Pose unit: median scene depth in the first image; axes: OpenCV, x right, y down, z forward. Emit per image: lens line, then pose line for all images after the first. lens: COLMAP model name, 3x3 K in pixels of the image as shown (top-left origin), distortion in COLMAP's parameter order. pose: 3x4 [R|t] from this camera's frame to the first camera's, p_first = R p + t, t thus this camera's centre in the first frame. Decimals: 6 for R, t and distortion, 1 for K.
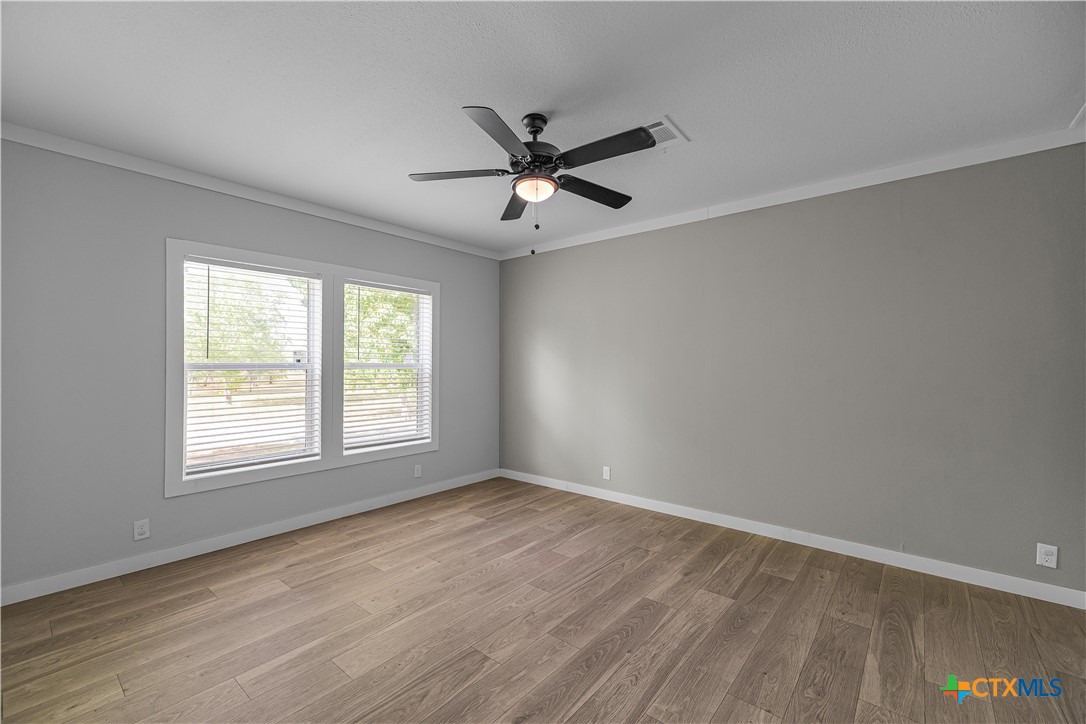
lens RADIAL K [[457.7, 0, 541.4], [0, 457.7, 369.6], [0, 0, 1]] dist [0.006105, -0.001065]
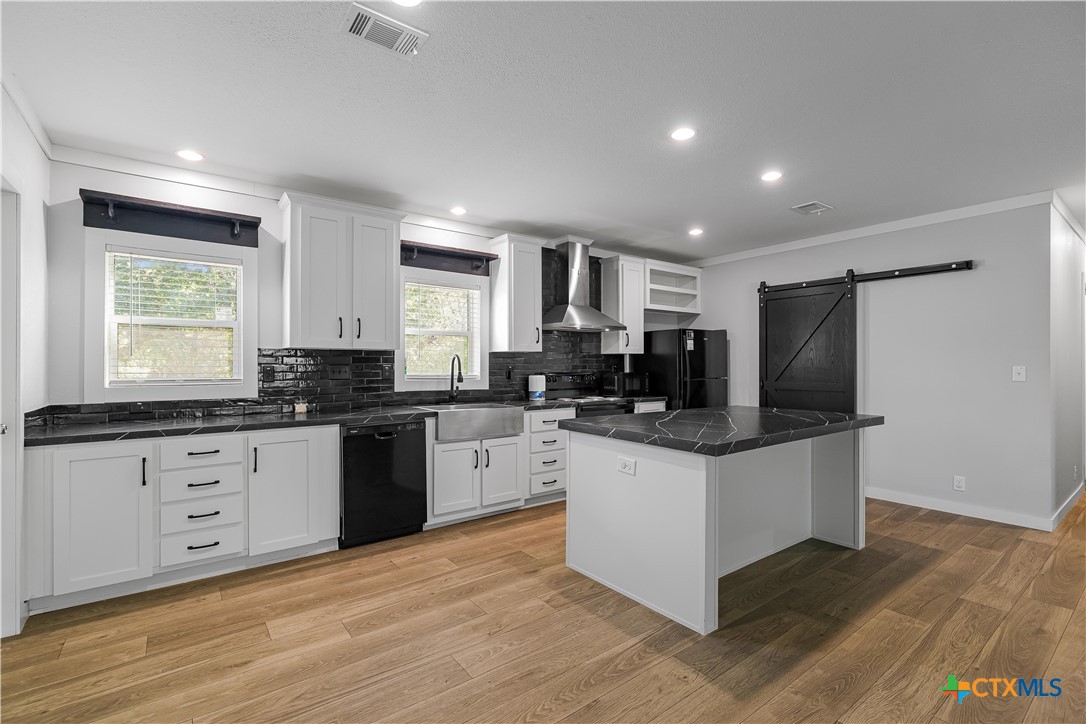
lens RADIAL K [[488.0, 0, 538.9], [0, 488.0, 365.1], [0, 0, 1]] dist [-0.002704, 0.002533]
pose [[-0.973244, -0.002946, 0.229754, -0.315063], [0.001135, 0.999844, 0.017629, -0.015753], [-0.229770, 0.017418, -0.973089, 1.804235]]
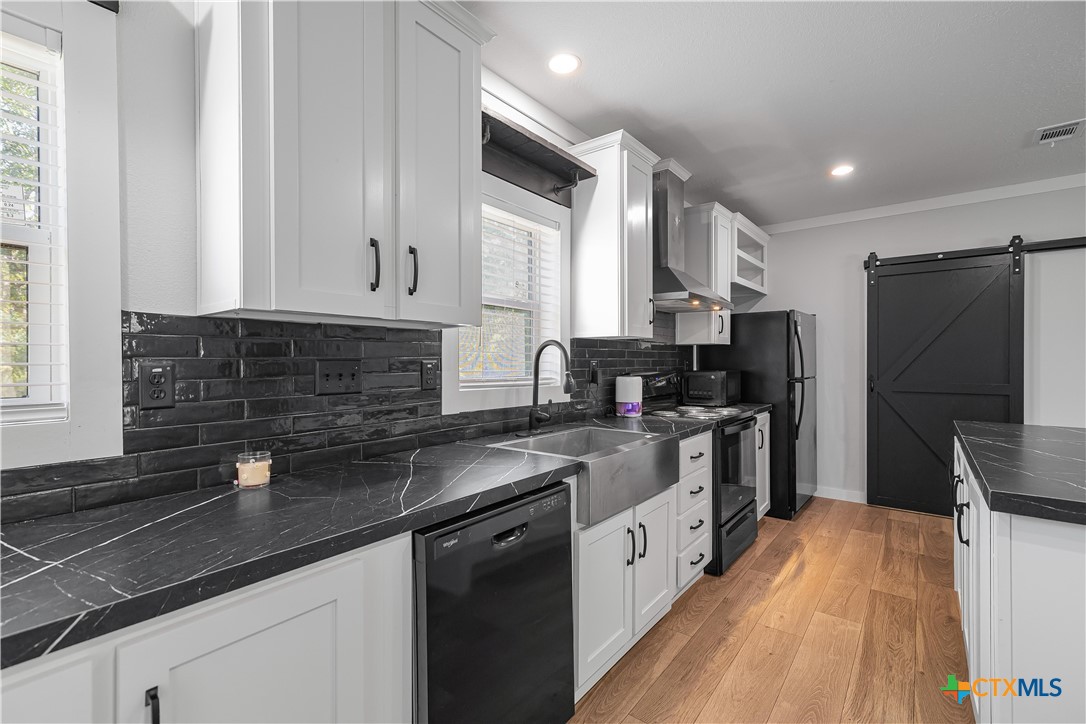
lens RADIAL K [[488.0, 0, 535.8], [0, 488.0, 362.1], [0, 0, 1]] dist [-0.002704, 0.002533]
pose [[-0.999708, -0.003300, -0.023939, 0.406904], [-0.003827, 0.999750, 0.022040, -0.002835], [0.023860, 0.022125, -0.999470, 1.114443]]
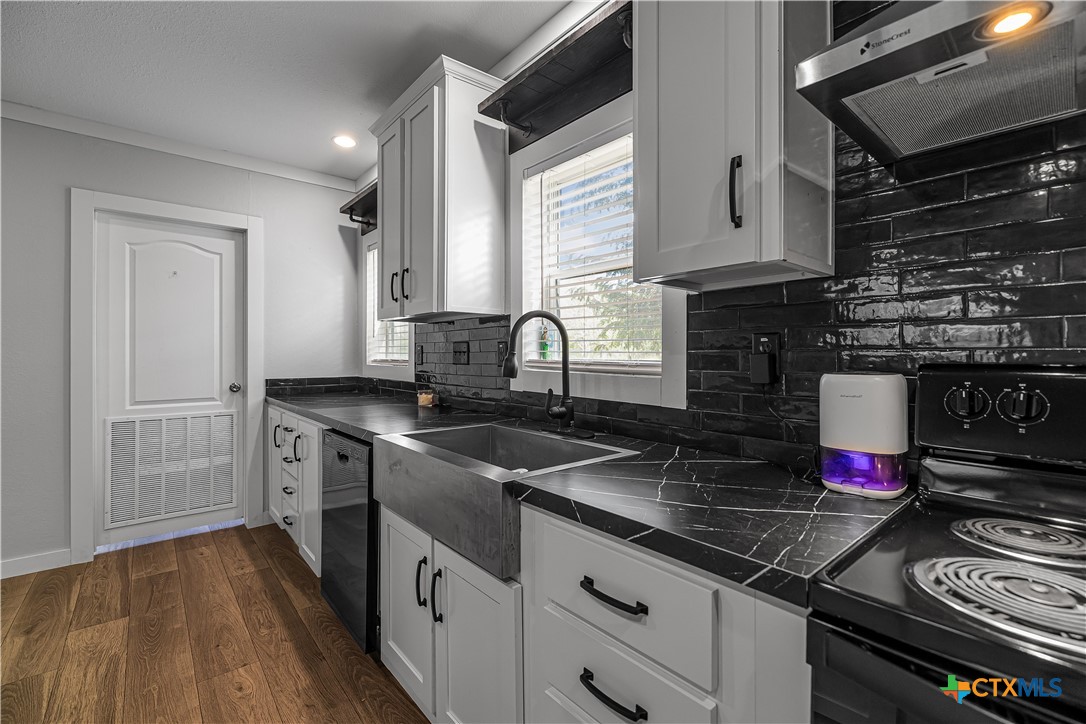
lens RADIAL K [[457.7, 0, 555.1], [0, 457.7, 357.9], [0, 0, 1]] dist [0.006105, -0.001065]
pose [[0.151665, -0.011747, 0.988362, -0.284604], [0.018868, 0.999782, 0.008988, 0.037603], [-0.988252, 0.017285, 0.151854, 0.096152]]
